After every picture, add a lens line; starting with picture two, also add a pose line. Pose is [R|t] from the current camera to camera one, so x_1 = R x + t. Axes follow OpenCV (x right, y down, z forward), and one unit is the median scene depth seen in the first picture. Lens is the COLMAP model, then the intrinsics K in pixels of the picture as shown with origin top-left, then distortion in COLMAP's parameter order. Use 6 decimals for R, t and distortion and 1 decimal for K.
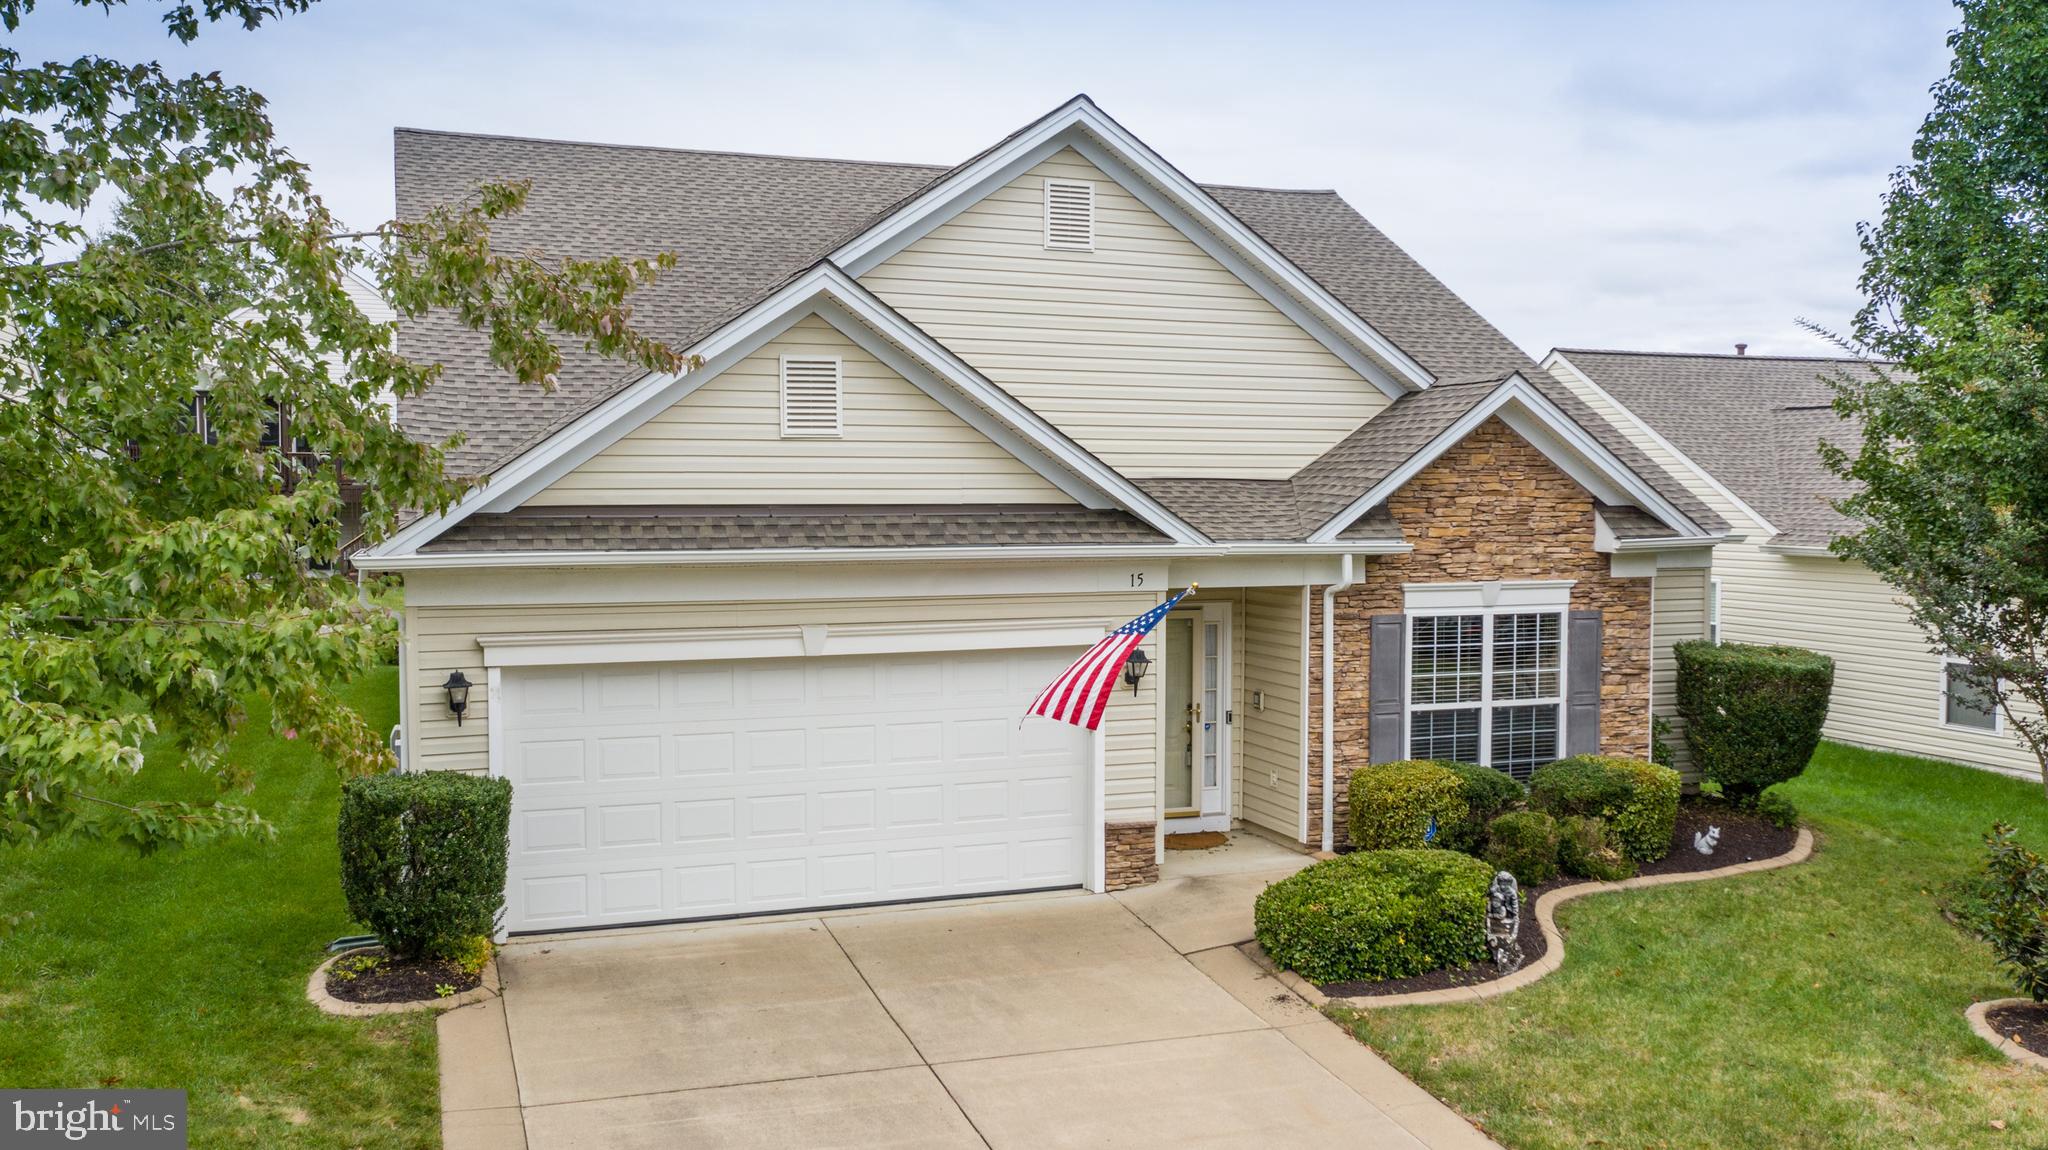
lens RADIAL K [[1621.7, 0, 1024.0], [0, 1621.7, 575.0], [0, 0, 1]] dist [-0.032389, 0.008059]
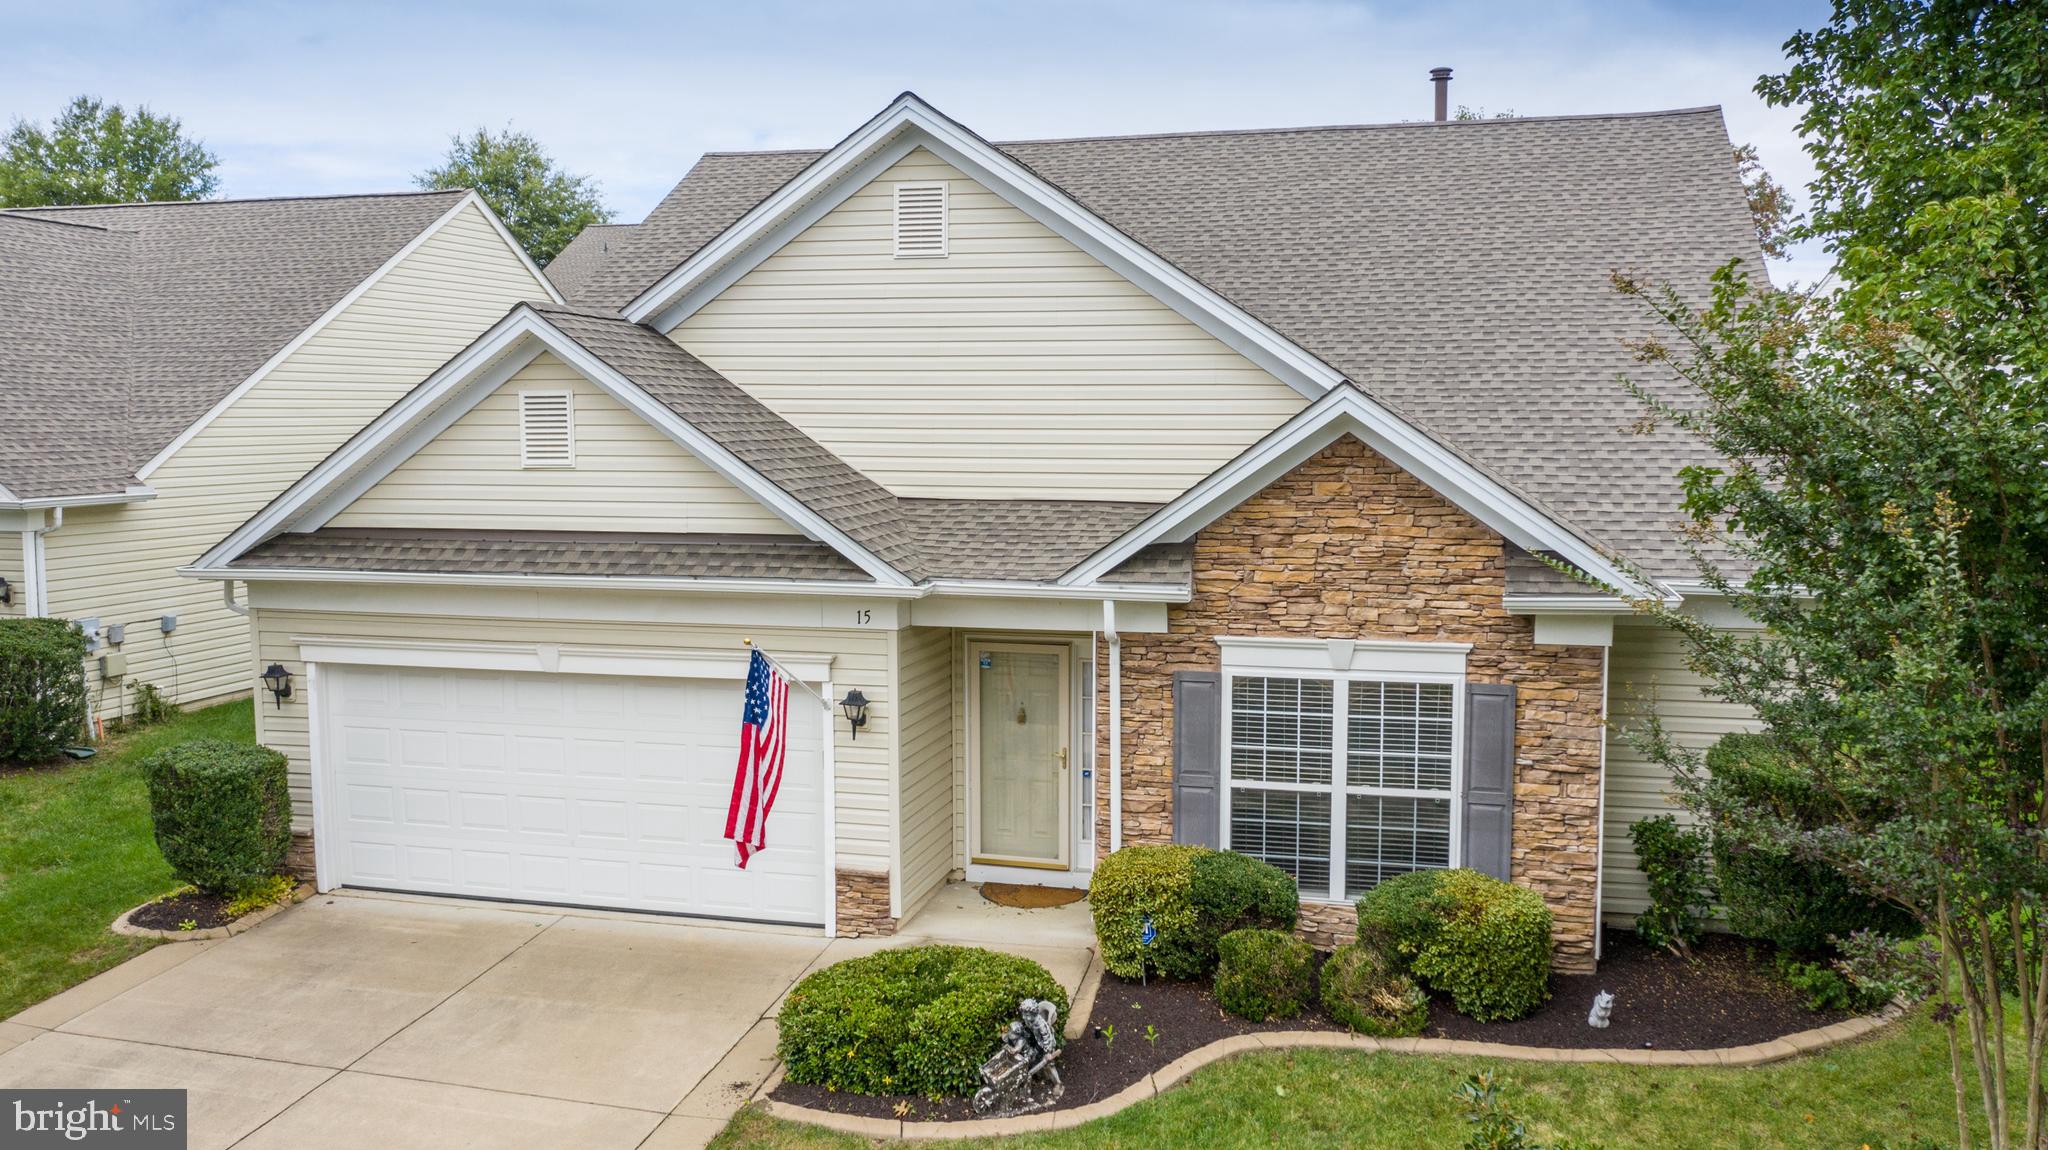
lens RADIAL K [[1621.7, 0, 1024.0], [0, 1621.7, 575.0], [0, 0, 1]] dist [-0.032389, 0.008059]
pose [[0.834935, 0.051873, -0.547898, 0.607900], [-0.028397, 0.998283, 0.051240, -0.066303], [0.549615, -0.027223, 0.834974, 0.241951]]
